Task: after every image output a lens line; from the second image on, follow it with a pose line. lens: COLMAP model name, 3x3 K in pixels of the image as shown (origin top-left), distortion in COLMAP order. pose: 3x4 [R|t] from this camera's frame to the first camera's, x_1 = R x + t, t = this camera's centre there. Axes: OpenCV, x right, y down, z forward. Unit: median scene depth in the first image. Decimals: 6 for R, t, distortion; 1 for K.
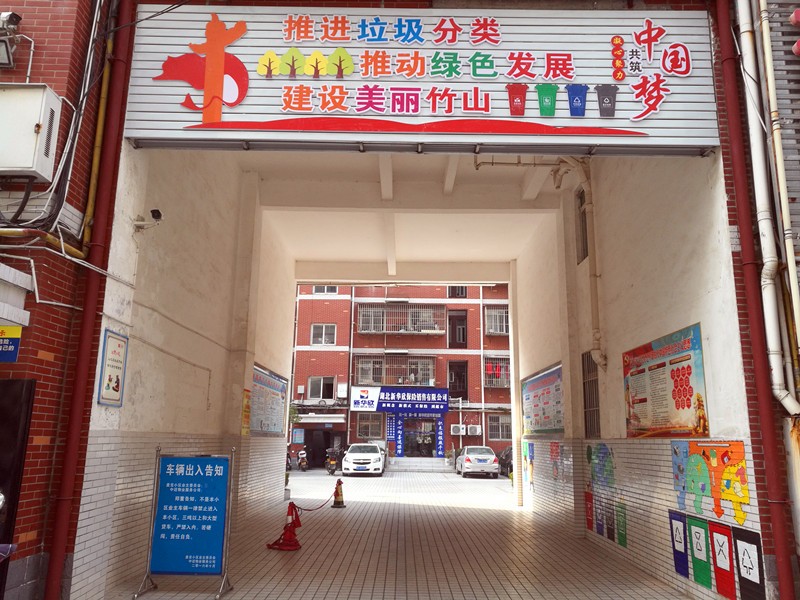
lens RADIAL K [[621.1, 0, 400.4], [0, 621.1, 304.4], [0, 0, 1]] dist [0.013450, -0.004020]
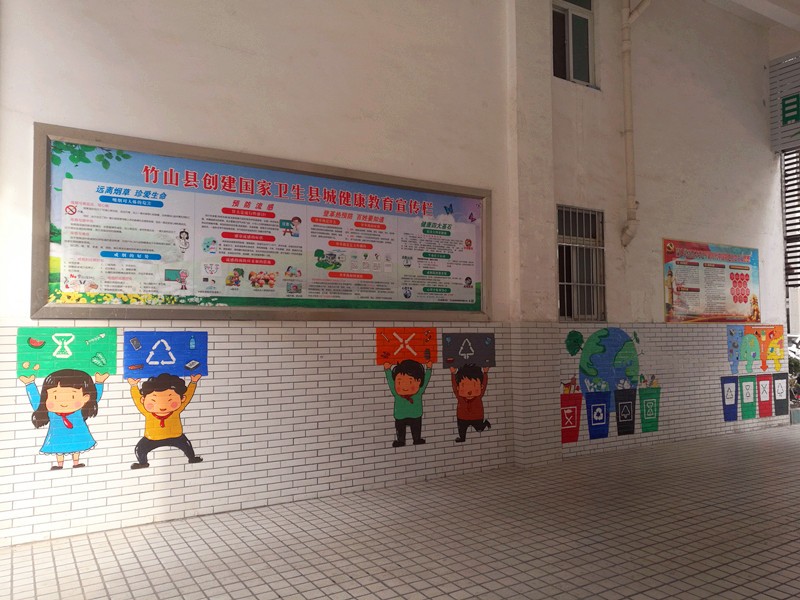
lens RADIAL K [[621.1, 0, 399.9], [0, 621.1, 298.6], [0, 0, 1]] dist [0.013450, -0.004020]
pose [[-0.523787, 0.030522, 0.851302, -0.339919], [-0.185324, 0.971338, -0.148851, 0.513230], [-0.831446, -0.235733, -0.503118, 2.362783]]
